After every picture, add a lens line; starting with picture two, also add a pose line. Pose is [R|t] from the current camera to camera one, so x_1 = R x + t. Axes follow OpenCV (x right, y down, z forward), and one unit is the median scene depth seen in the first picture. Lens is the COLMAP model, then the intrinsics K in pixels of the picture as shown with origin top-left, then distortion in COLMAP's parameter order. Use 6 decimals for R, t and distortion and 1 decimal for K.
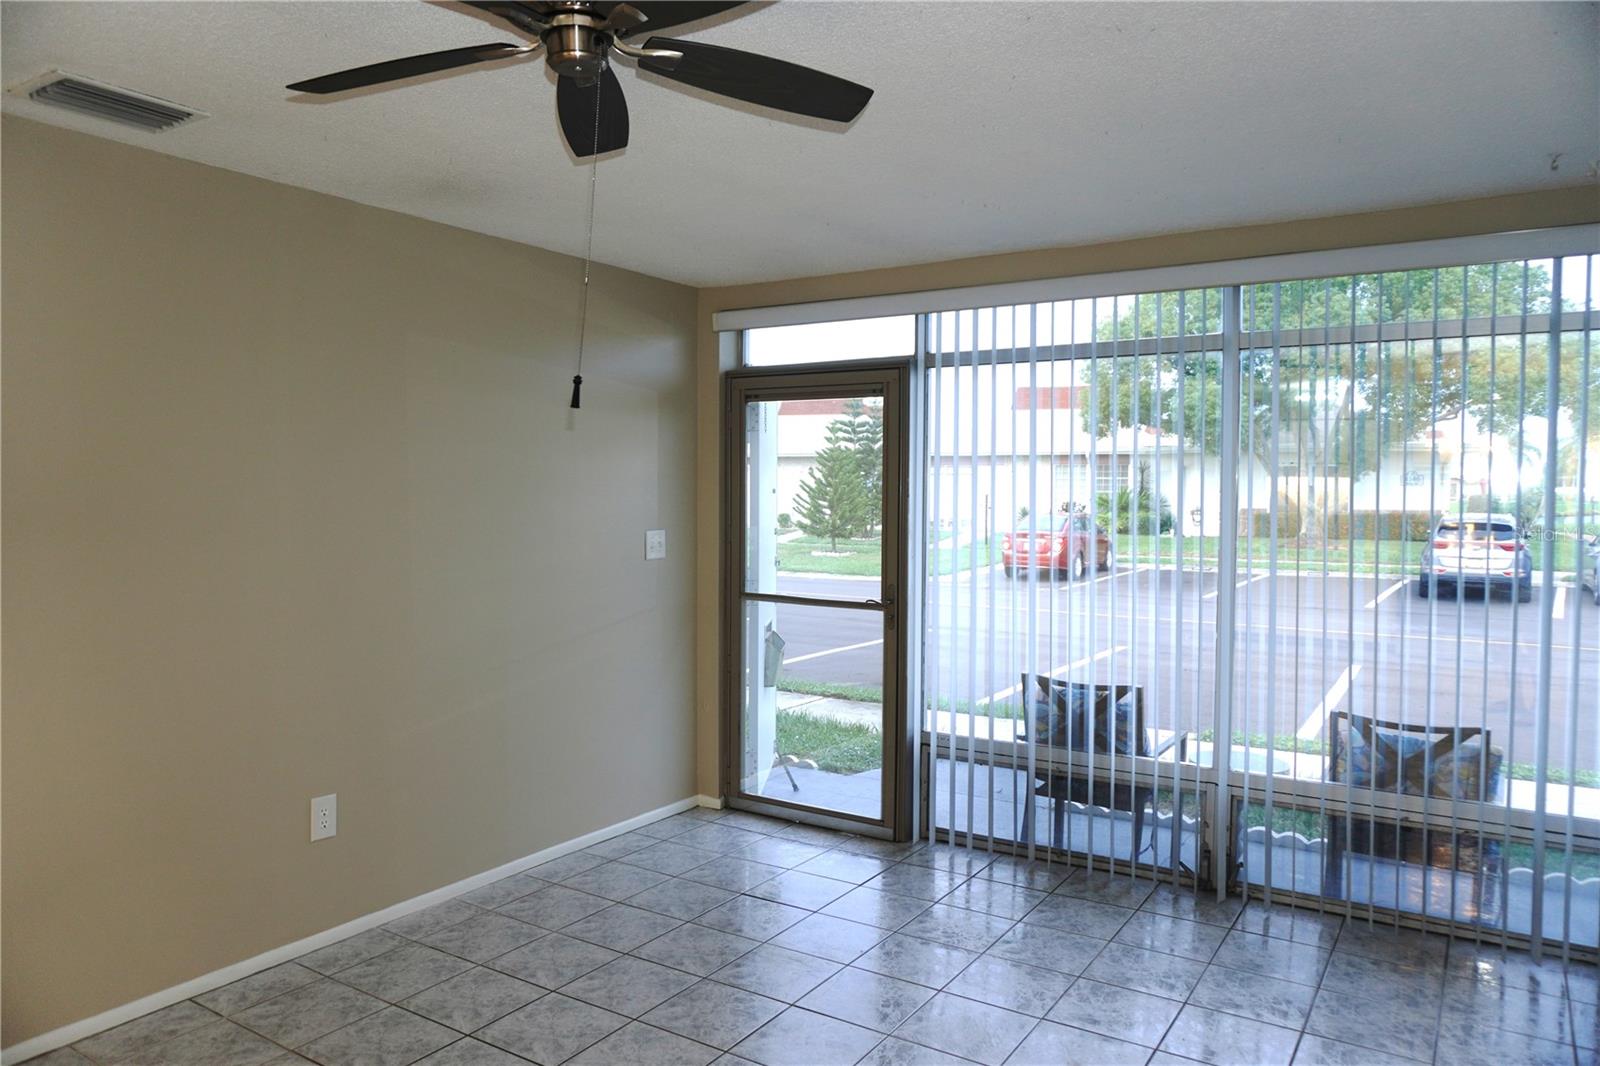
lens RADIAL K [[1102.0, 0, 800.0], [0, 1102.0, 533.0], [0, 0, 1]] dist [-0.060267, 0.002270]
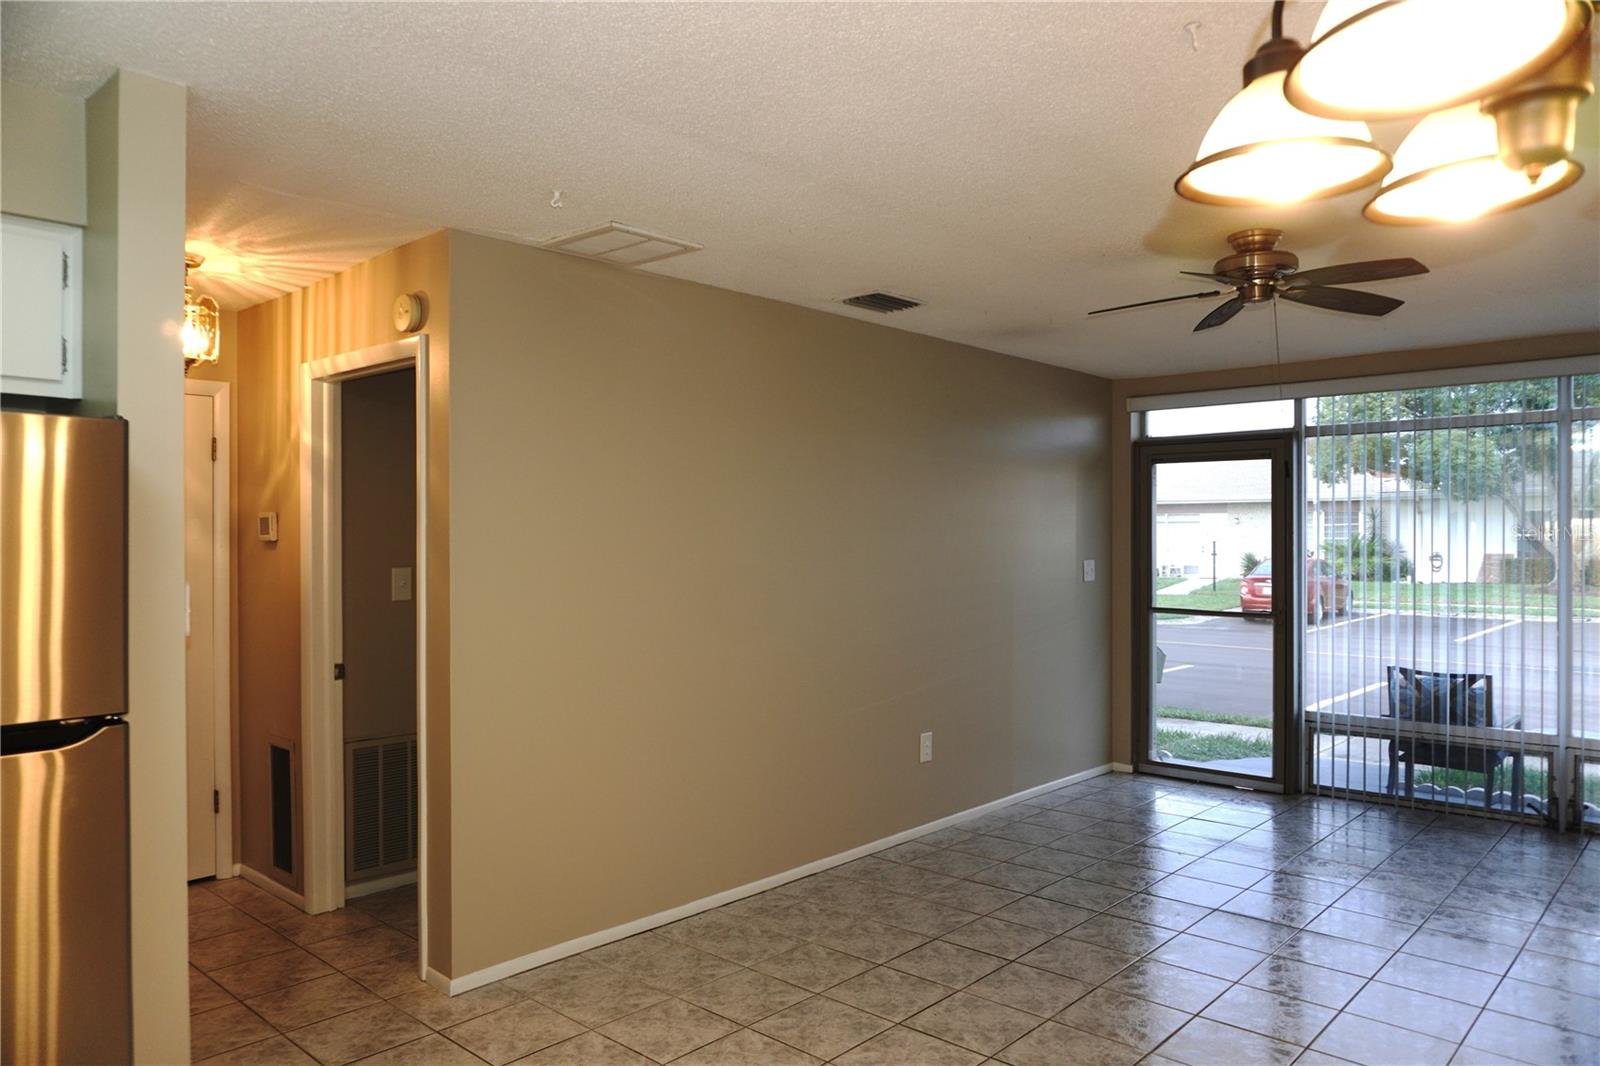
lens RADIAL K [[1081.3, 0, 804.5], [0, 1081.3, 540.1], [0, 0, 1]] dist [-0.073260, 0.048969]
pose [[0.984103, -0.002053, -0.177589, -0.248432], [-0.004574, 0.999308, -0.036902, 0.023286], [0.177542, 0.037127, 0.983413, -0.369563]]
